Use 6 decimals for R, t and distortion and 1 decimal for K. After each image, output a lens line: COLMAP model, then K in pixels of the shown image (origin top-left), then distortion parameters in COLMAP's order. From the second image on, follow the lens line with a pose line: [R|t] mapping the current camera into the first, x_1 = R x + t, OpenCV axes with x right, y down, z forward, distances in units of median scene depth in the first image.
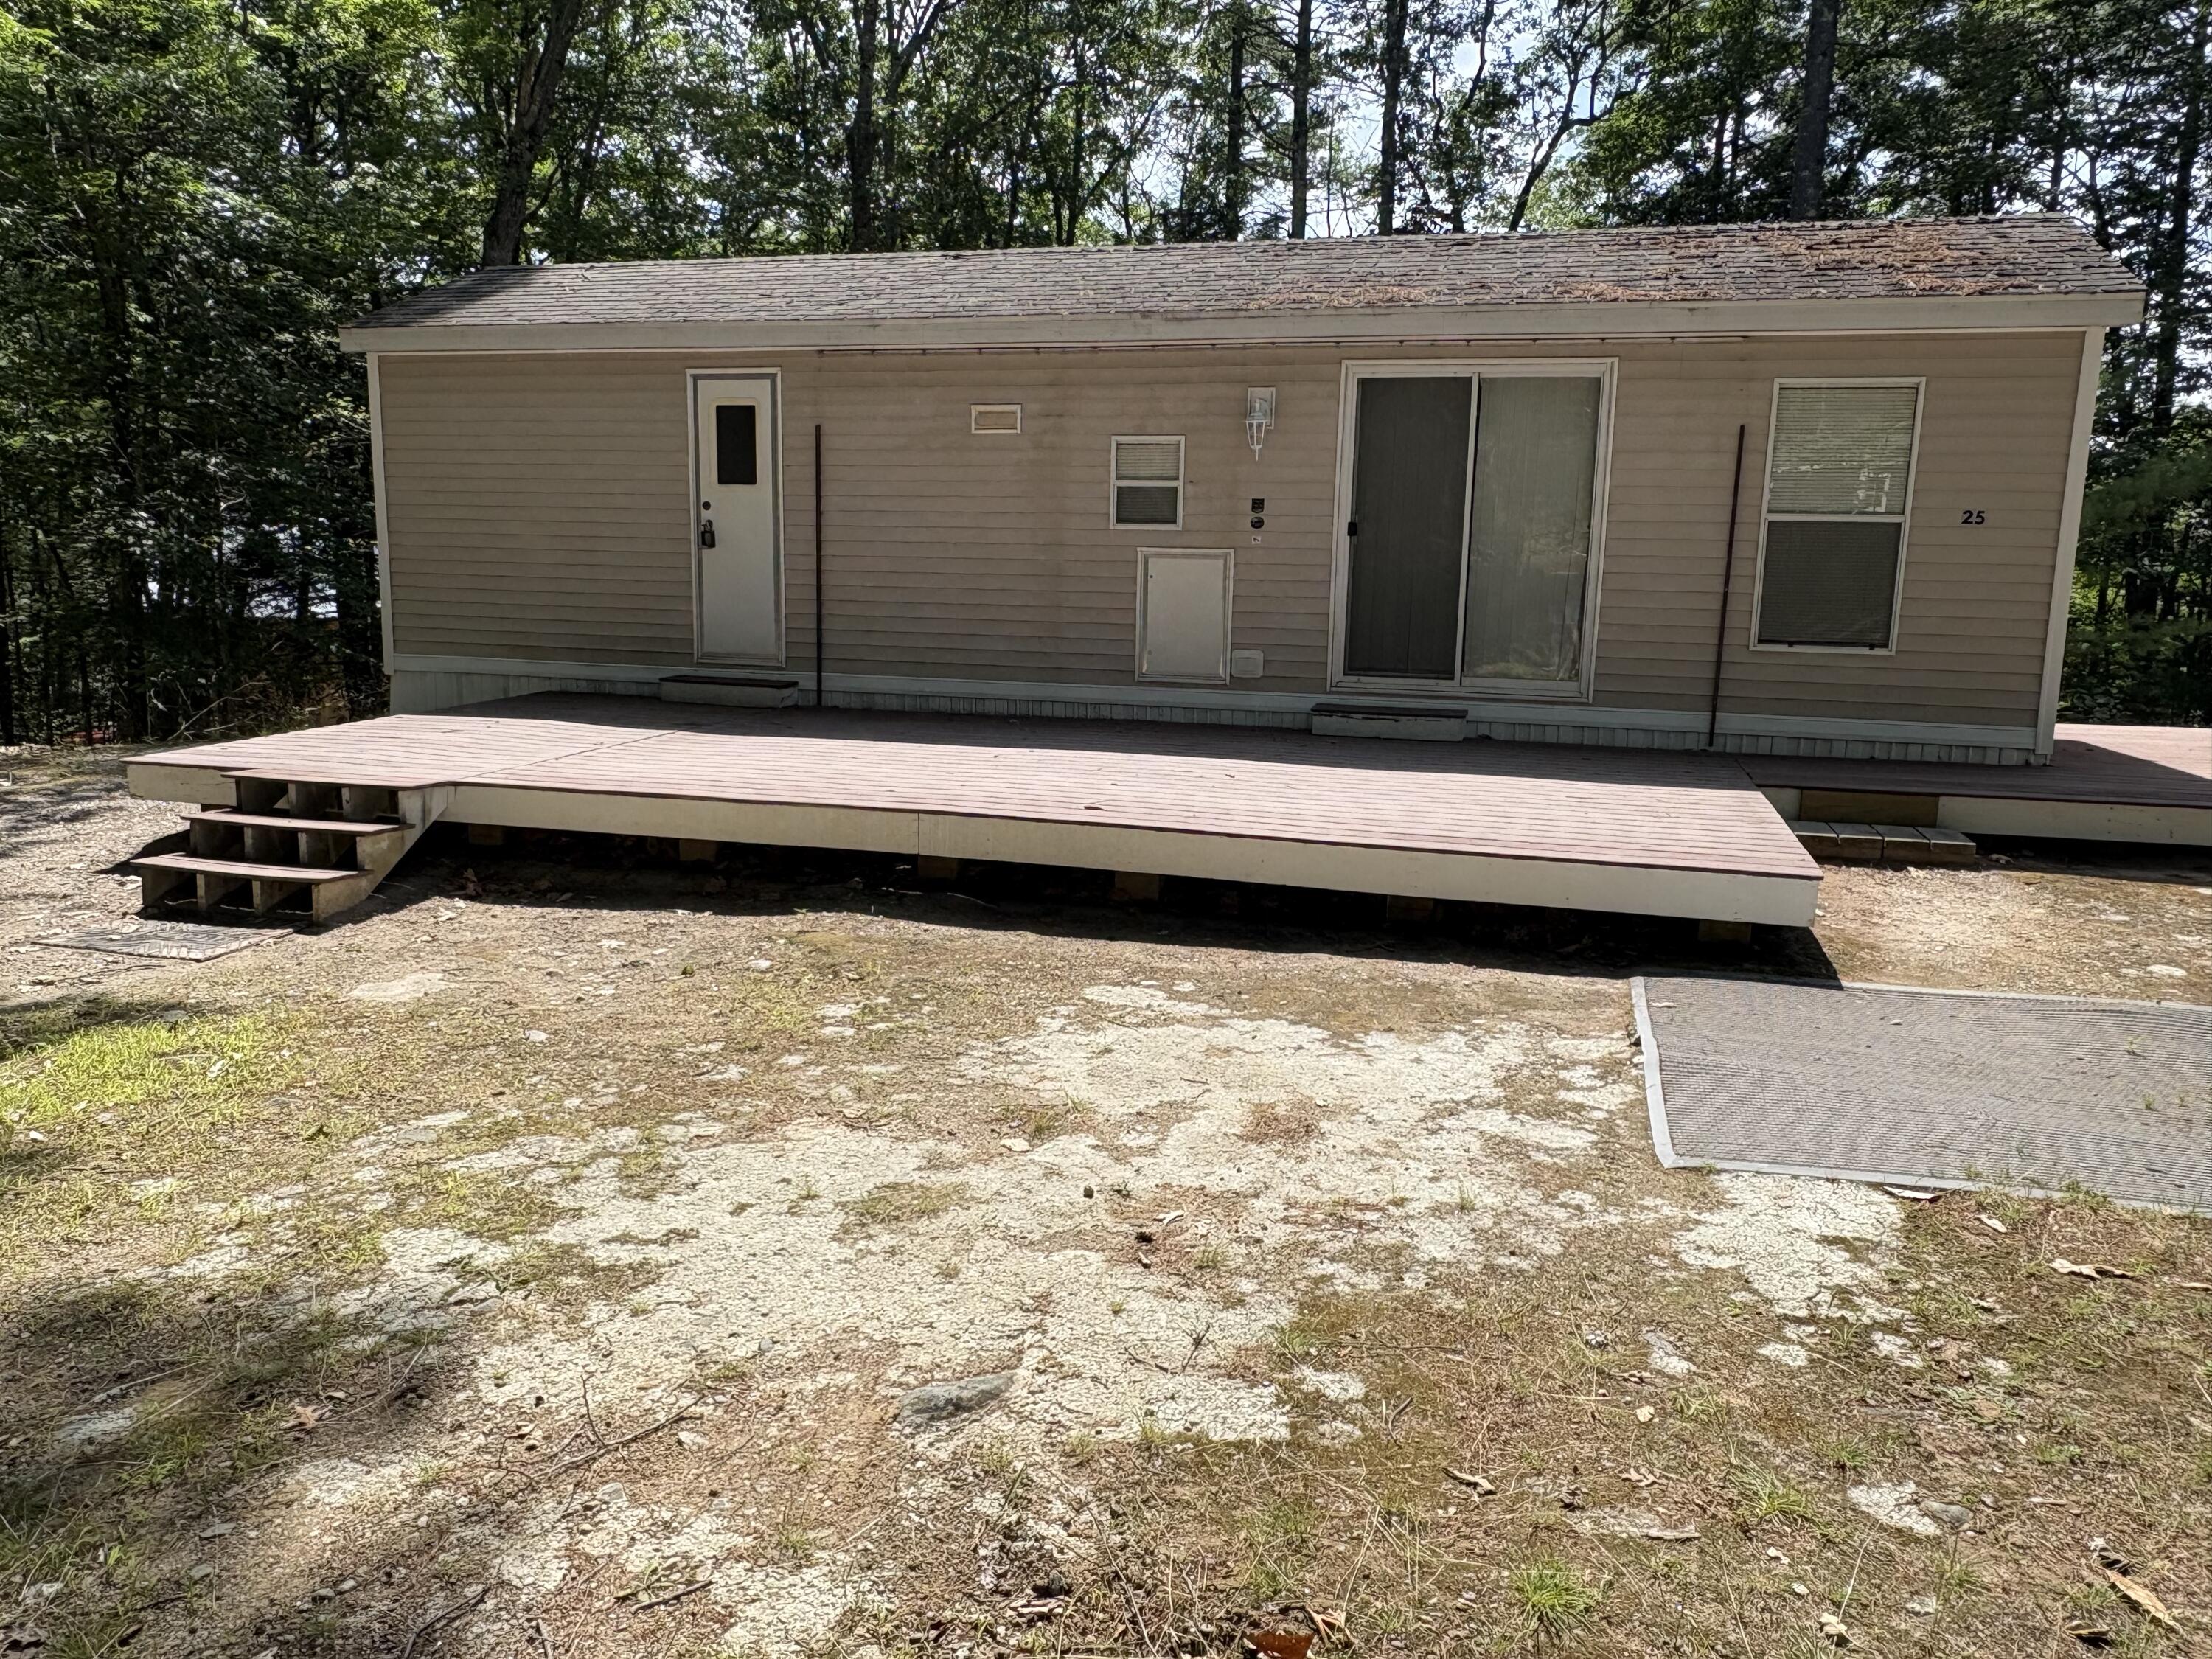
lens RADIAL K [[1608.4, 0, 1106.0], [0, 1608.4, 829.5], [0, 0, 1]] dist [0.002190, -0.001645]
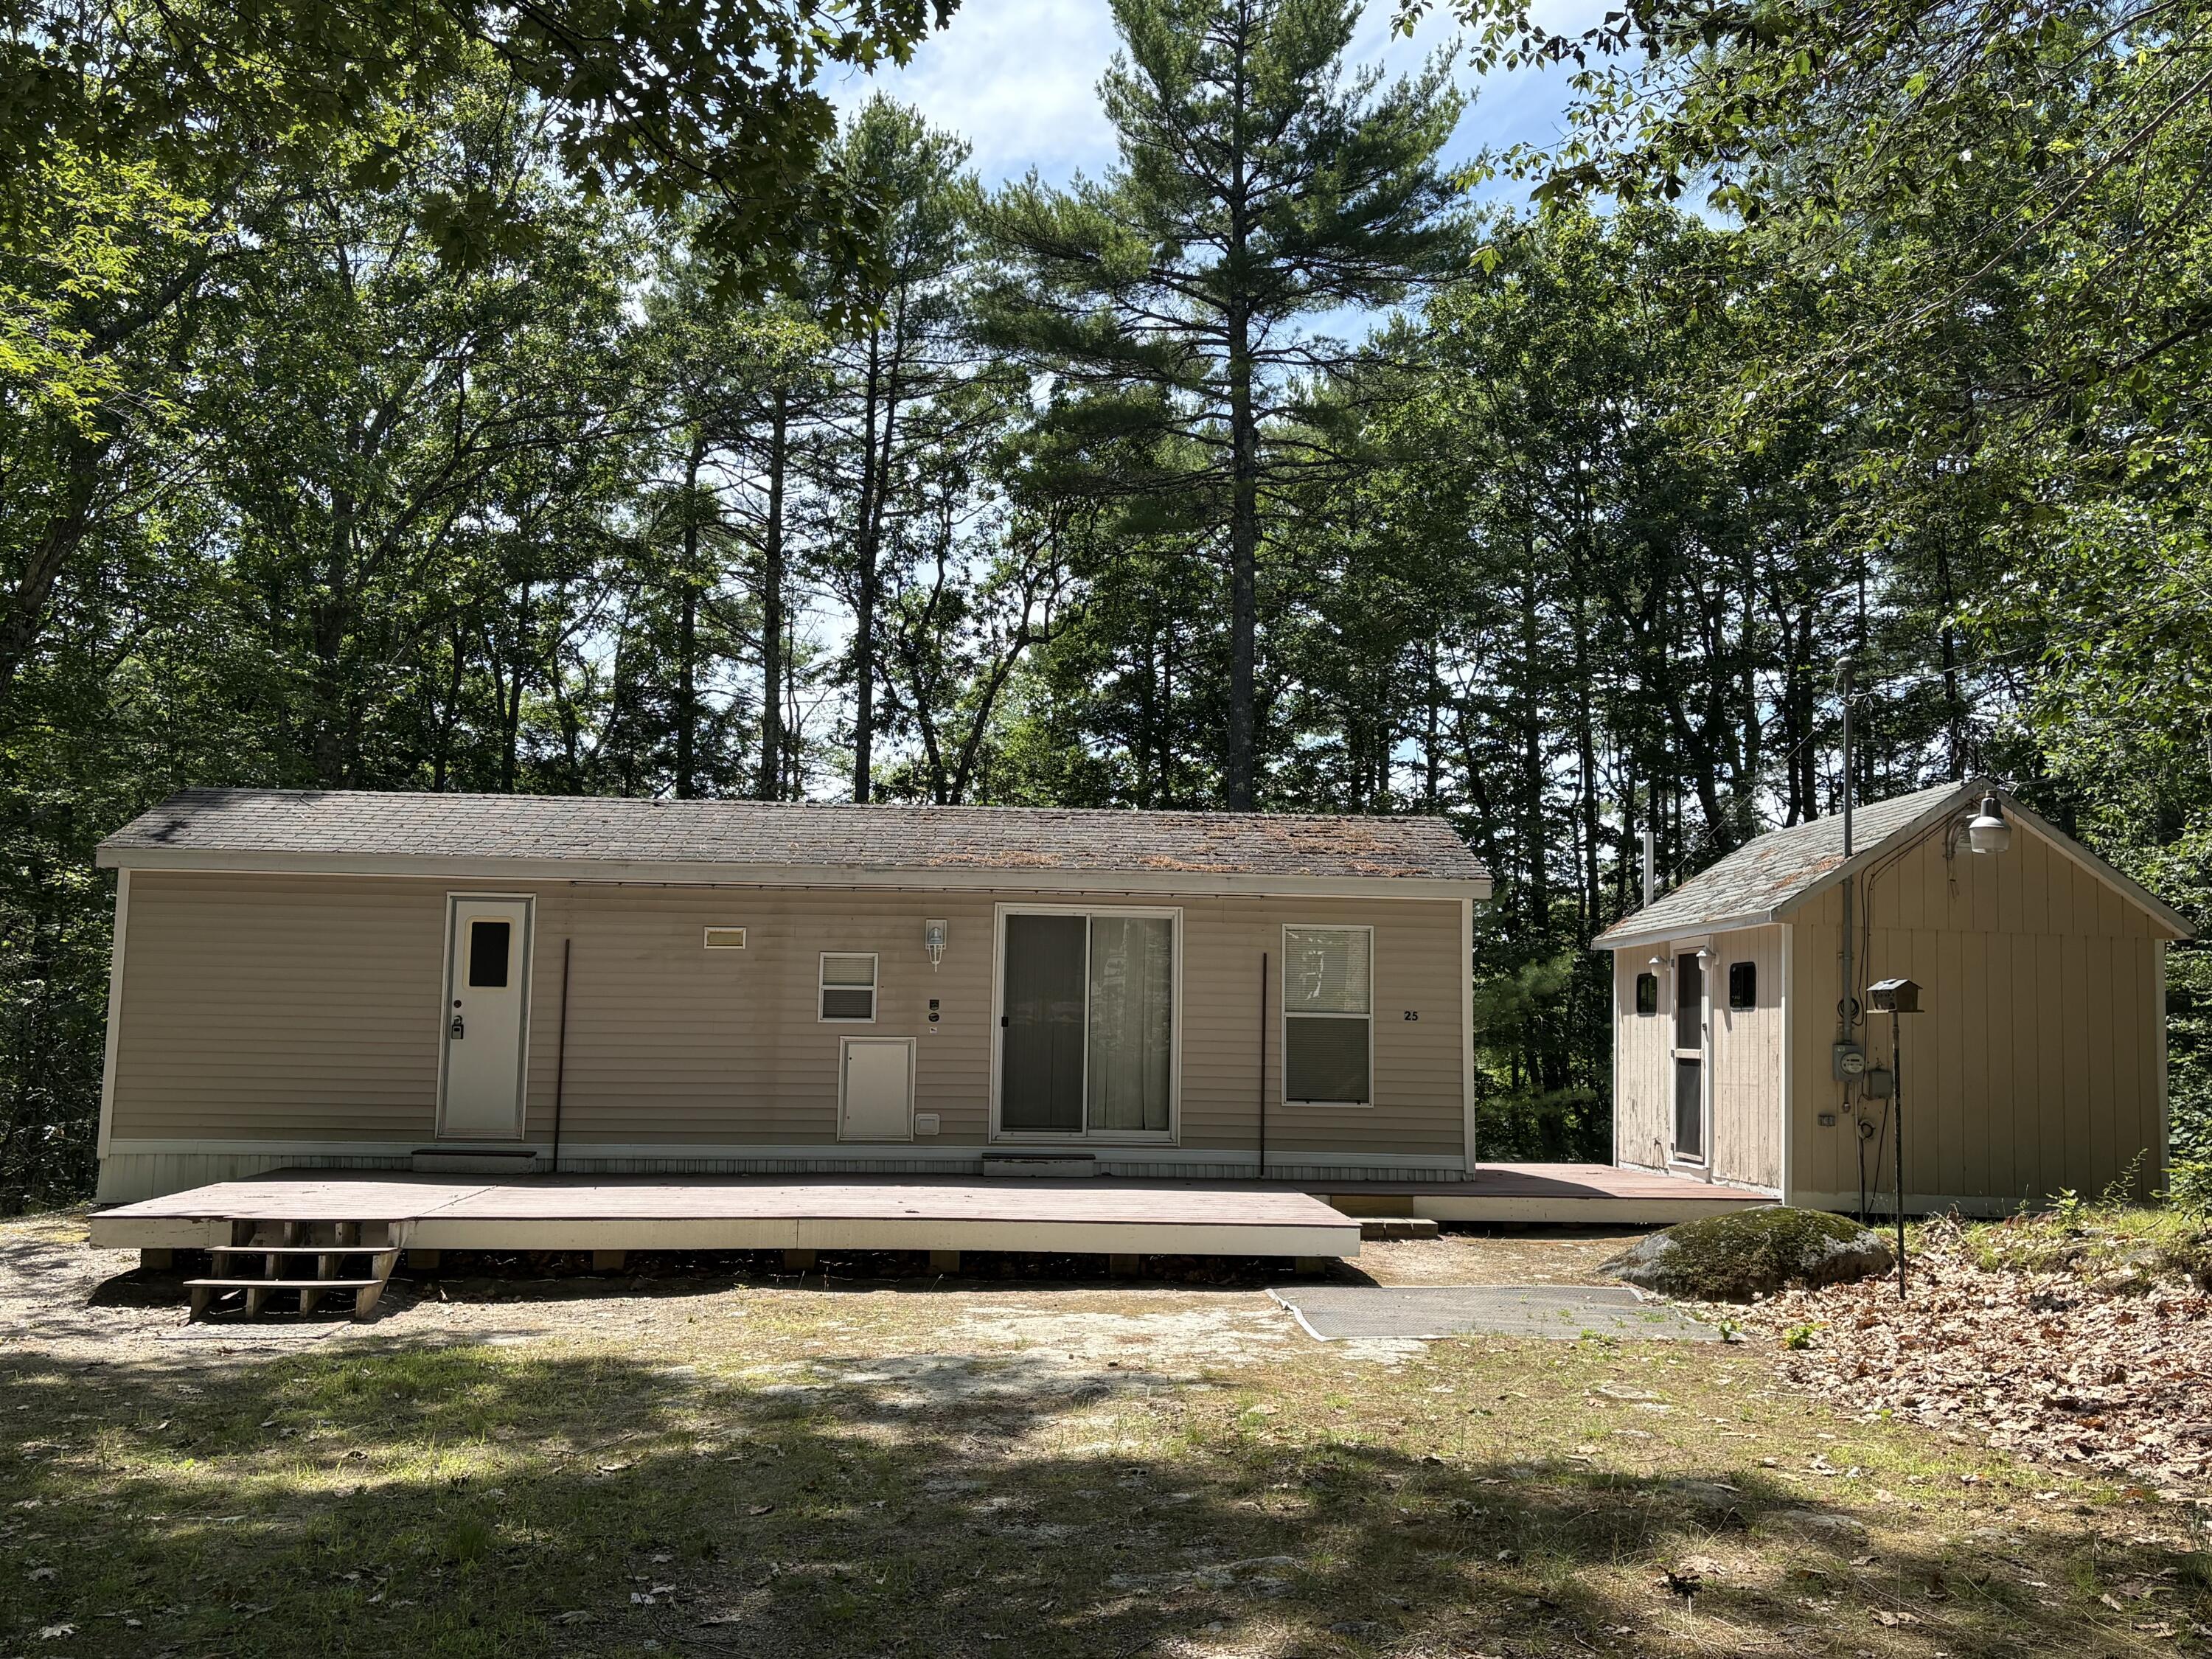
lens RADIAL K [[1964.9, 0, 1106.0], [0, 1964.9, 829.5], [0, 0, 1]] dist [0.202352, -0.660017]
pose [[0.941264, 0.031954, 0.336157, -0.454709], [0.059918, 0.963909, -0.259403, 0.128805], [-0.332313, 0.264308, 0.905378, -0.798057]]
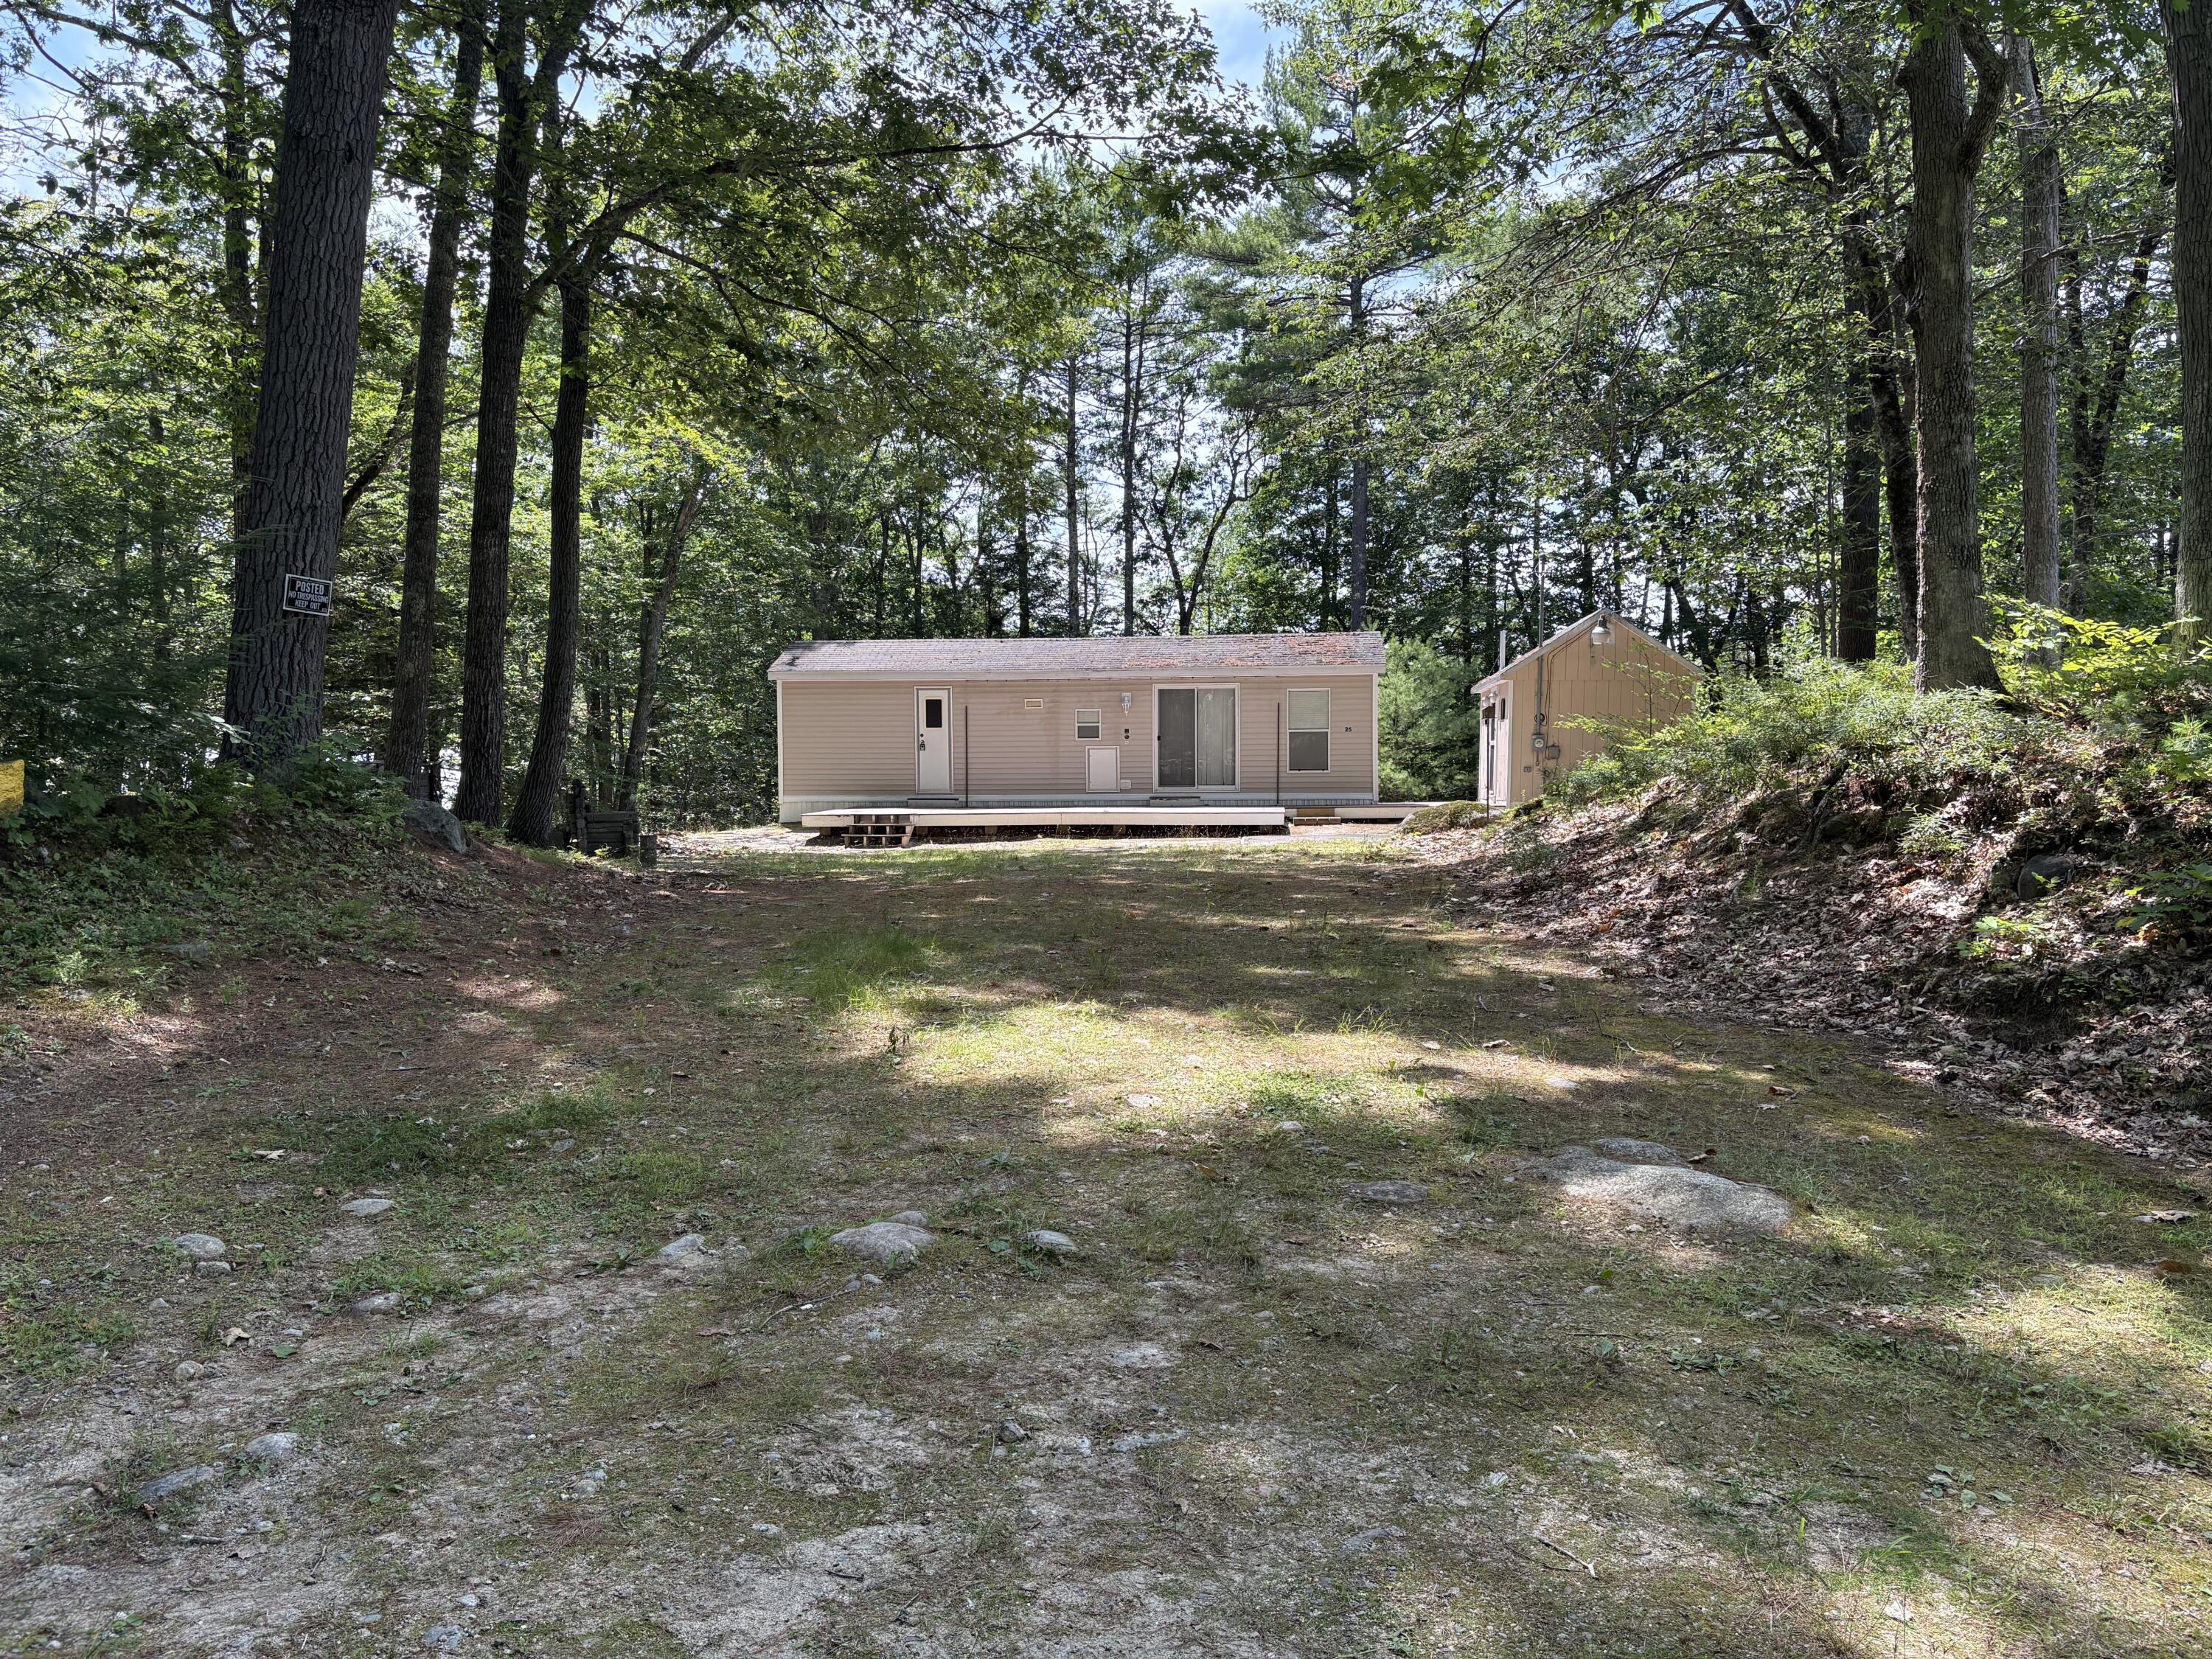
lens RADIAL K [[1642.5, 0, 1106.0], [0, 1642.5, 829.5], [0, 0, 1]] dist [0.090697, 0.000019]
pose [[0.984733, -0.033473, 0.170824, -0.647859], [0.056498, 0.989670, -0.131761, 0.521157], [-0.164649, 0.139400, 0.976452, -2.672859]]
